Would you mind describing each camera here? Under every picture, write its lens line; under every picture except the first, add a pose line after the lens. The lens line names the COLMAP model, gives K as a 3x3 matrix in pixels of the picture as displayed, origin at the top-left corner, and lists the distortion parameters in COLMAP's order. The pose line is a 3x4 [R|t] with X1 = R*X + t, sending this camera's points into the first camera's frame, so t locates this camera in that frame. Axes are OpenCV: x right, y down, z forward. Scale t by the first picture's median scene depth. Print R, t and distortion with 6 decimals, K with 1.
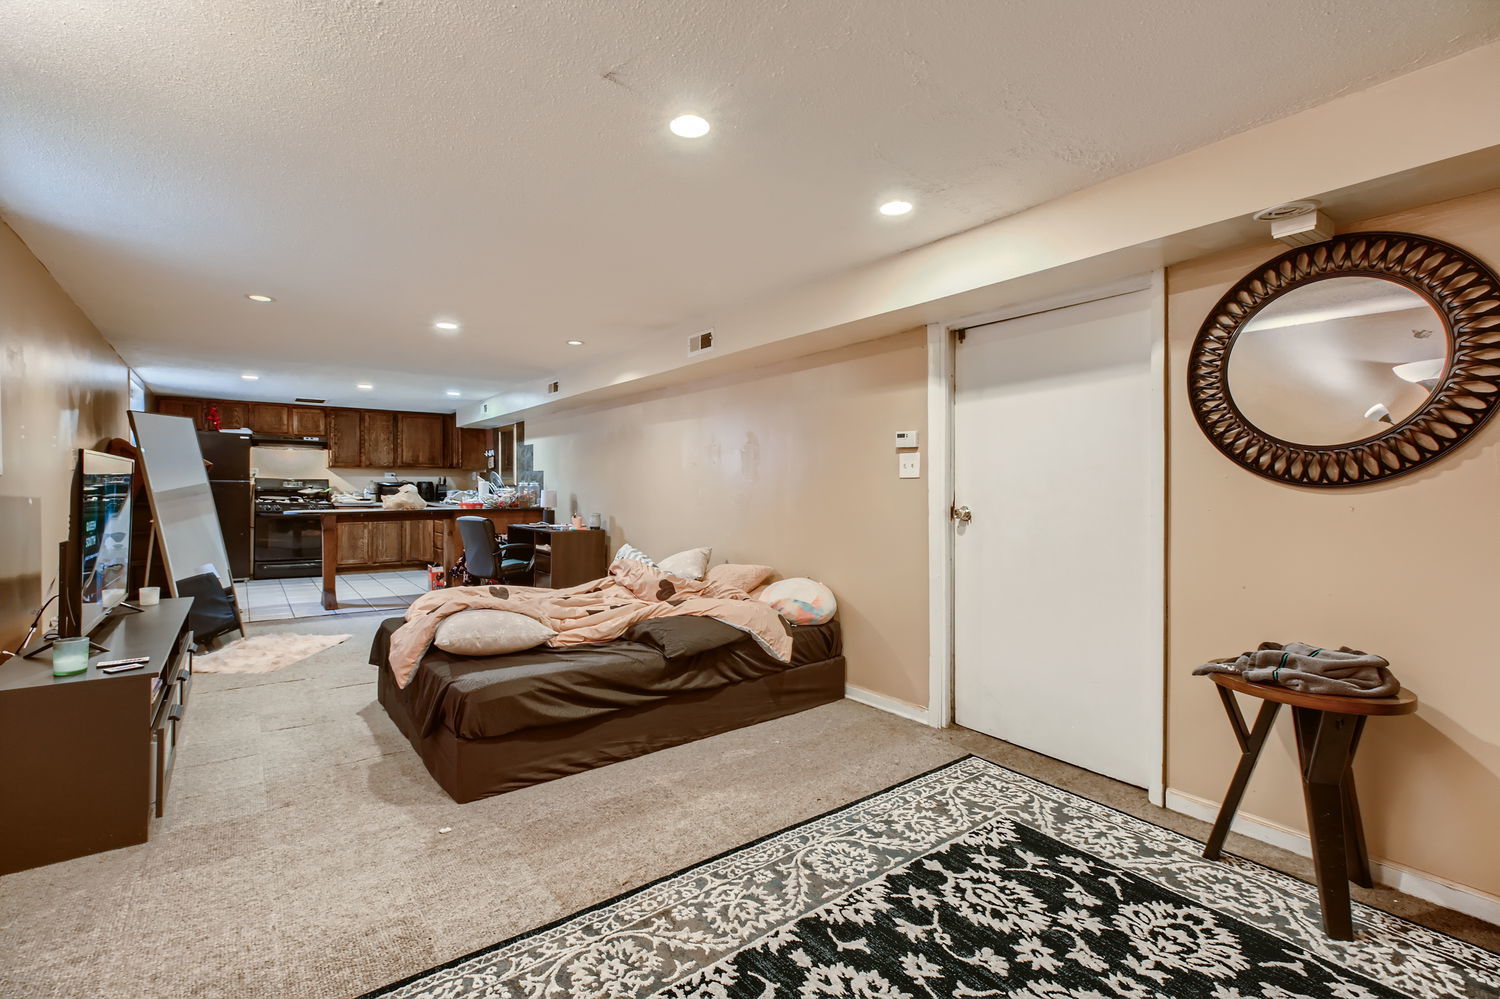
lens RADIAL K [[675.9, 0, 753.7], [0, 675.9, 491.2], [0, 0, 1]] dist [-0.001969, 0.001198]
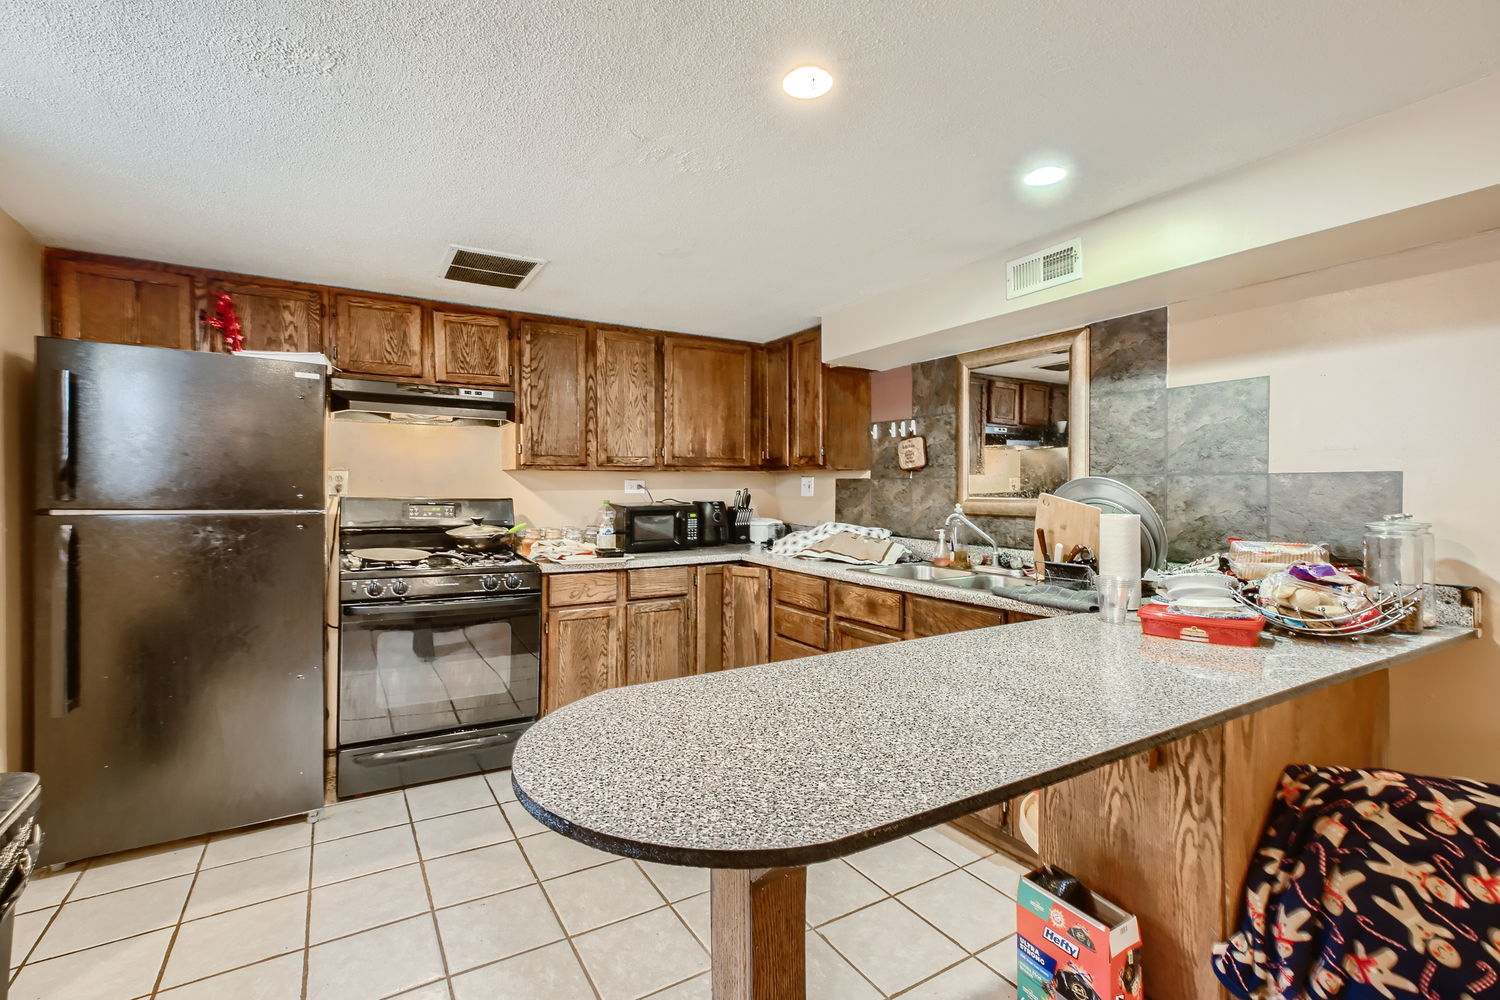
lens RADIAL K [[675.9, 0, 738.9], [0, 675.9, 489.8], [0, 0, 1]] dist [-0.001969, 0.001198]
pose [[0.994069, -0.003193, -0.108700, -0.454408], [0.002355, 0.999967, -0.007829, -0.019388], [0.108722, 0.007527, 0.994044, 0.620127]]
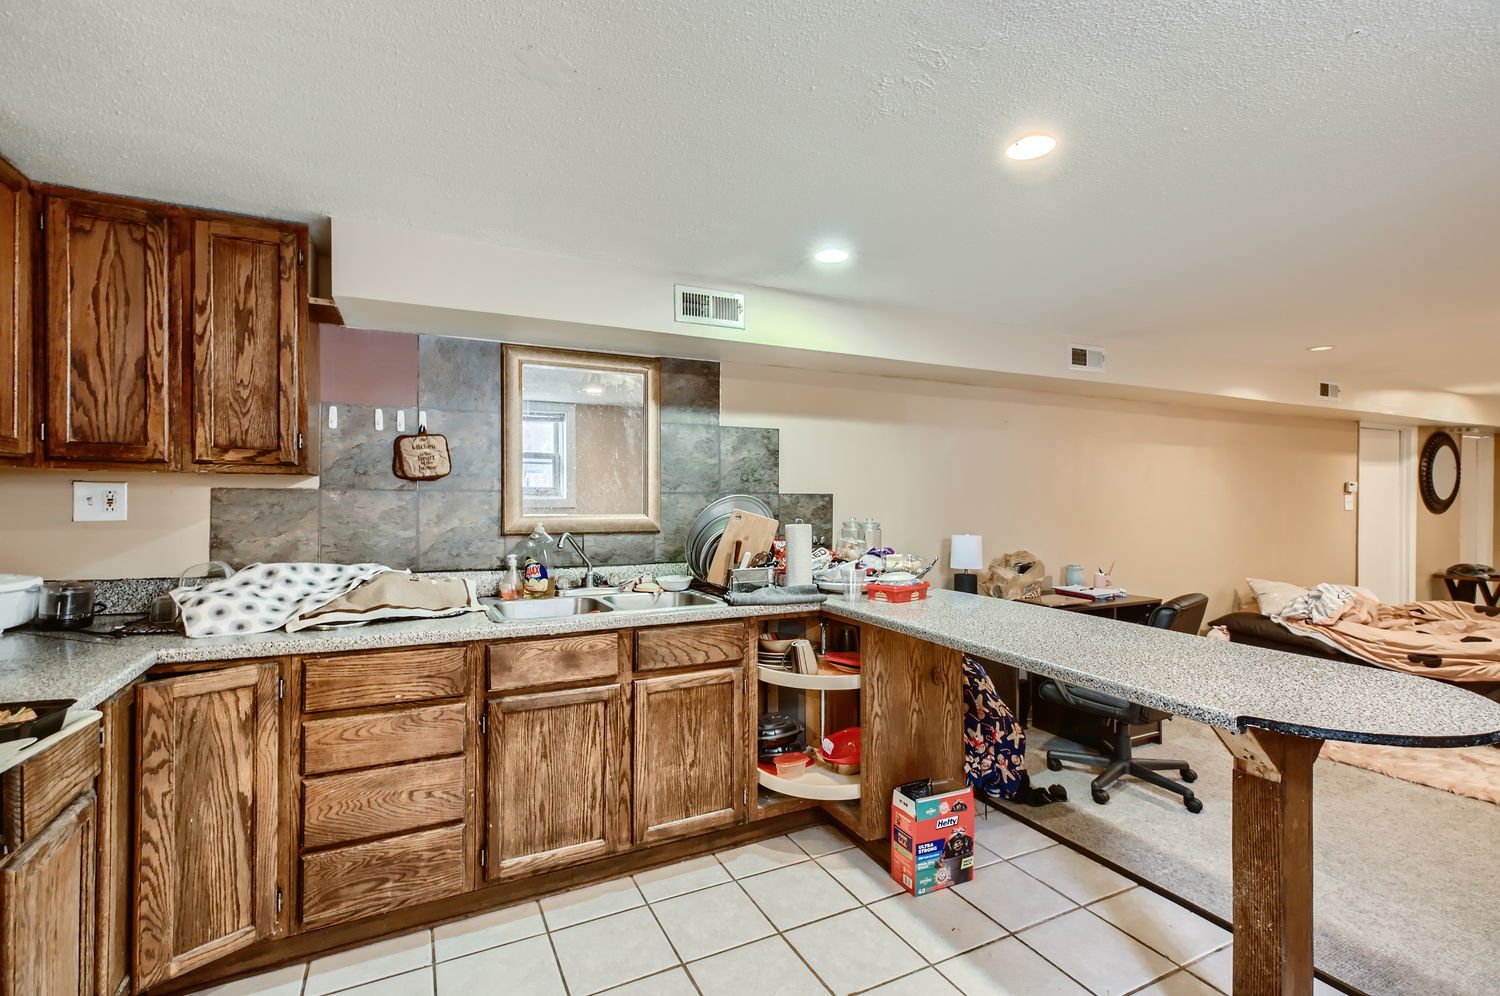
lens RADIAL K [[675.9, 0, 741.9], [0, 675.9, 503.9], [0, 0, 1]] dist [-0.001969, 0.001198]
pose [[0.181350, -0.007356, 0.983391, -0.652500], [0.010104, 0.999933, 0.005616, -0.023623], [-0.983367, 0.008917, 0.181412, 0.835192]]
